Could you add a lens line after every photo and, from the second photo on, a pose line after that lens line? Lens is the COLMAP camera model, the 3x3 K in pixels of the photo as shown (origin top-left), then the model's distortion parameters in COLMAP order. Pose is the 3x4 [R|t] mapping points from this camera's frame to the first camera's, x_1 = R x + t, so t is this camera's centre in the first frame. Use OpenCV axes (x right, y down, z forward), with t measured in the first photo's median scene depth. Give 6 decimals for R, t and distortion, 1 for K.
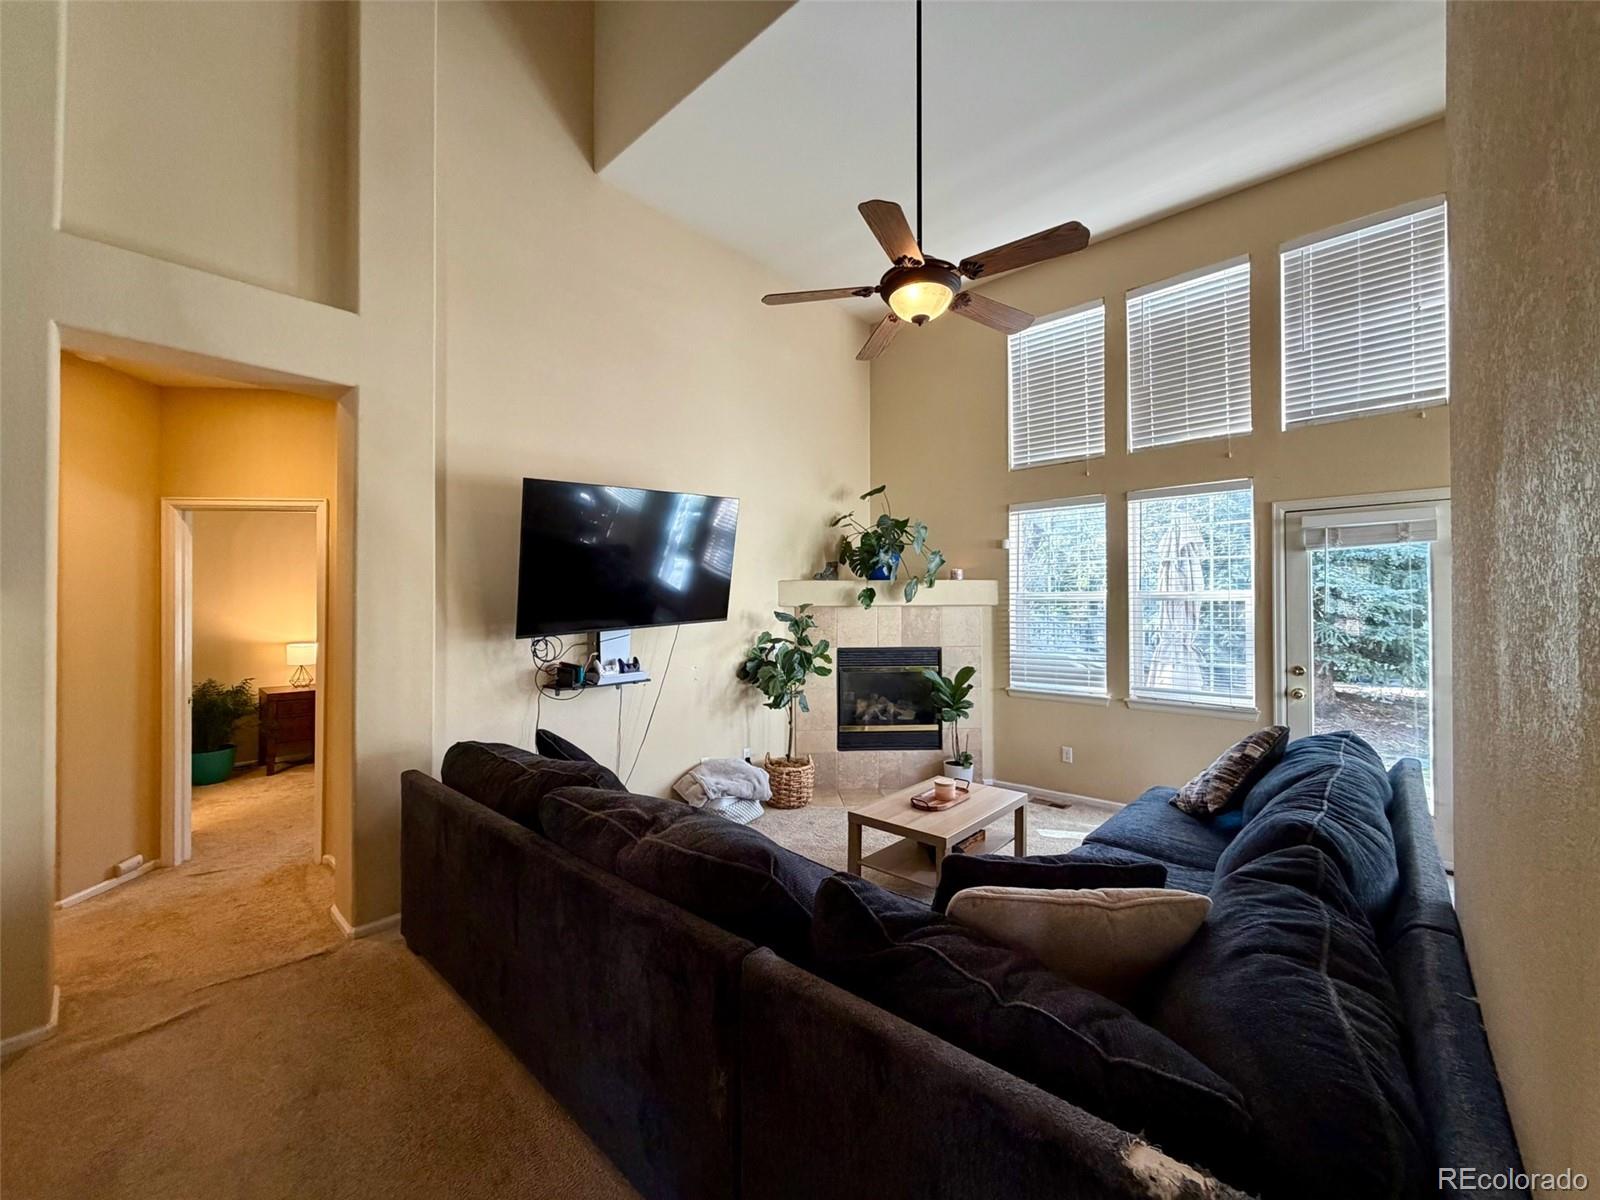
lens RADIAL K [[634.1, 0, 794.7], [0, 634.1, 601.0], [0, 0, 1]] dist [0.000349, 0.000175]
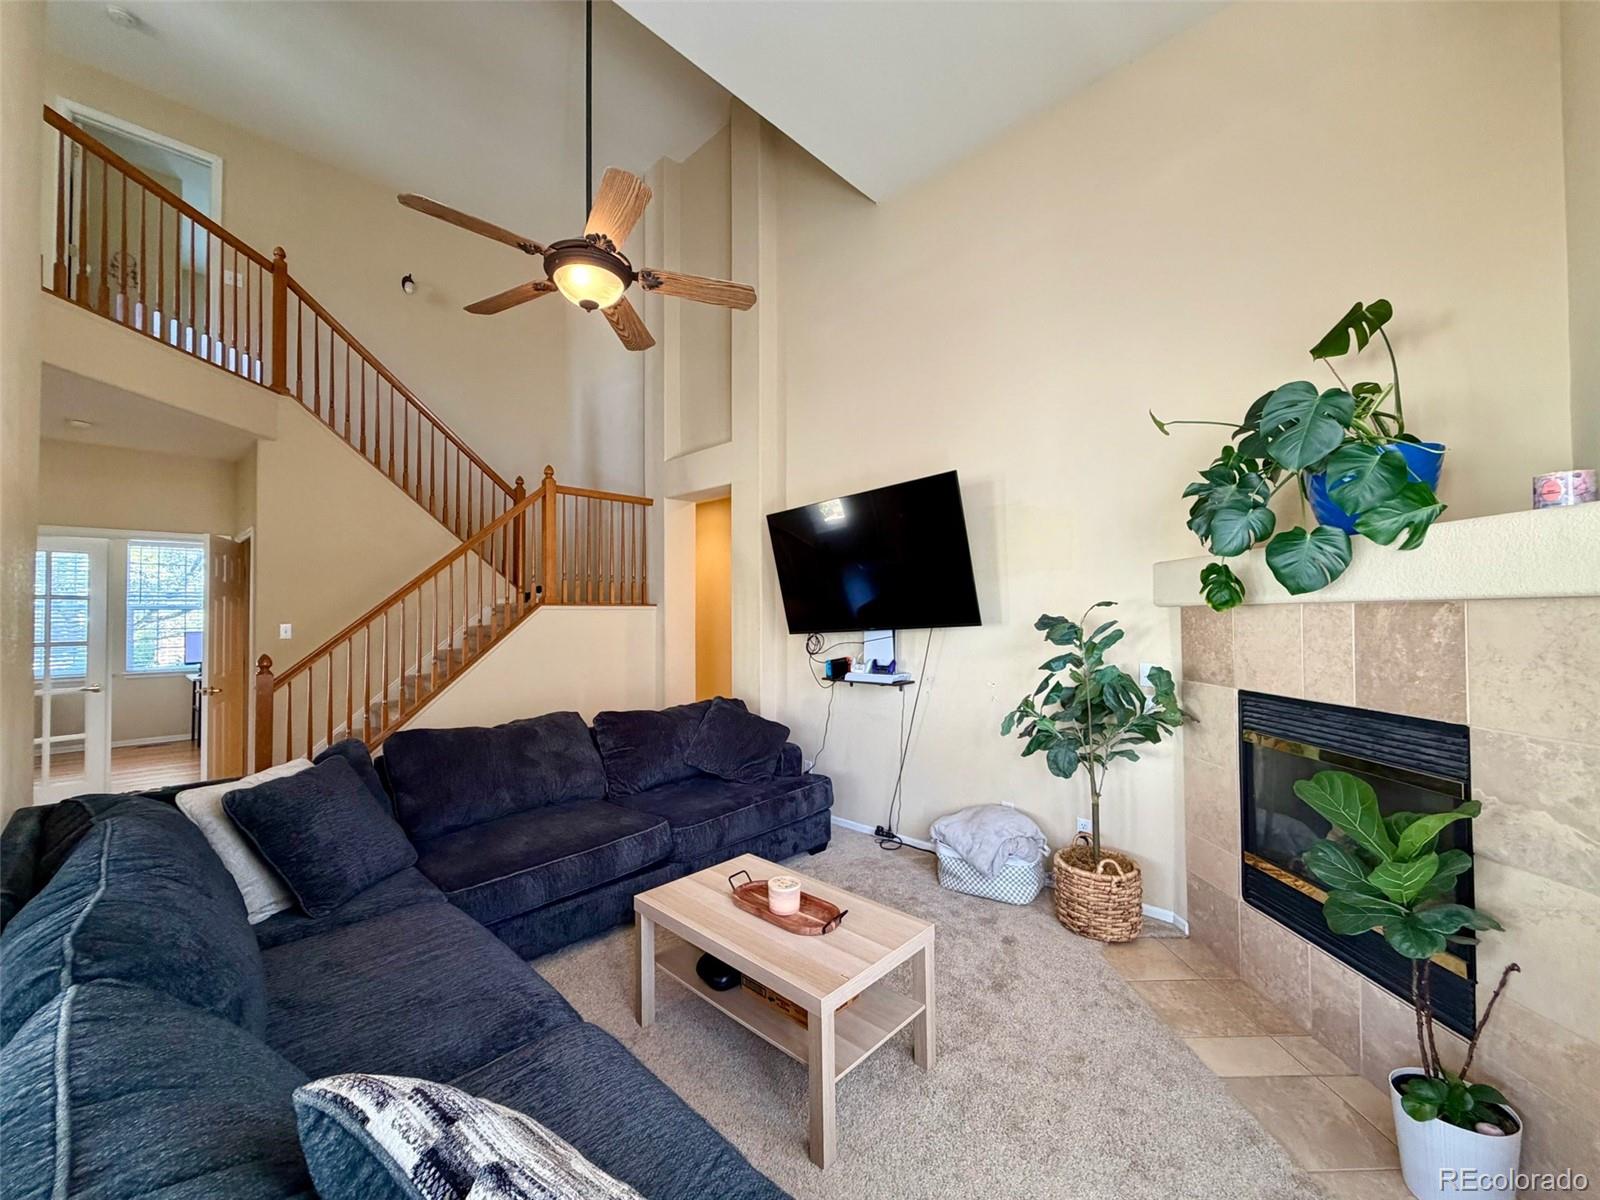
lens RADIAL K [[634.1, 0, 794.7], [0, 634.1, 601.0], [0, 0, 1]] dist [0.000349, 0.000175]
pose [[-0.035228, -0.019211, -0.999195, 0.652441], [0.015525, 0.999684, -0.019768, 0.011252], [0.999259, -0.016209, -0.034918, 0.767094]]
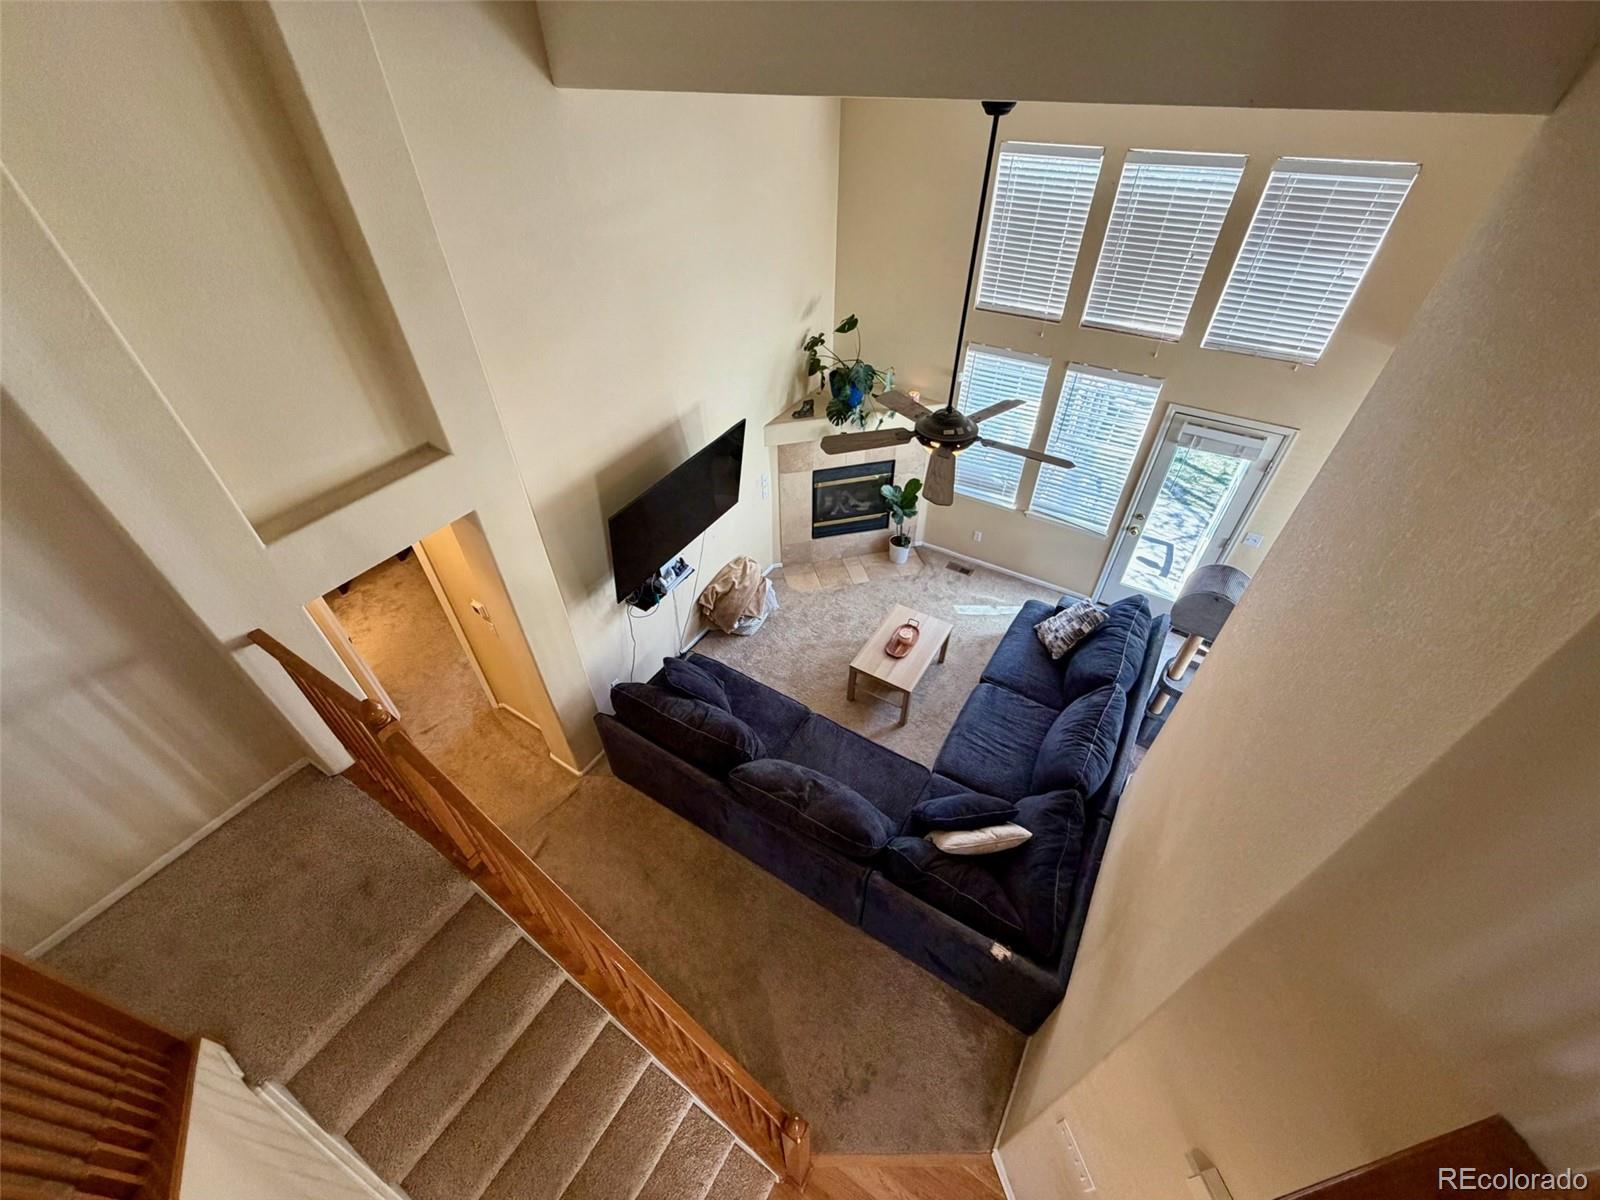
lens RADIAL K [[634.1, 0, 794.7], [0, 634.1, 601.0], [0, 0, 1]] dist [0.000349, 0.000175]
pose [[0.984231, -0.123261, 0.126867, -0.171664], [0.006810, 0.743100, 0.669146, -0.626076], [-0.176755, -0.657731, 0.732221, -0.049915]]
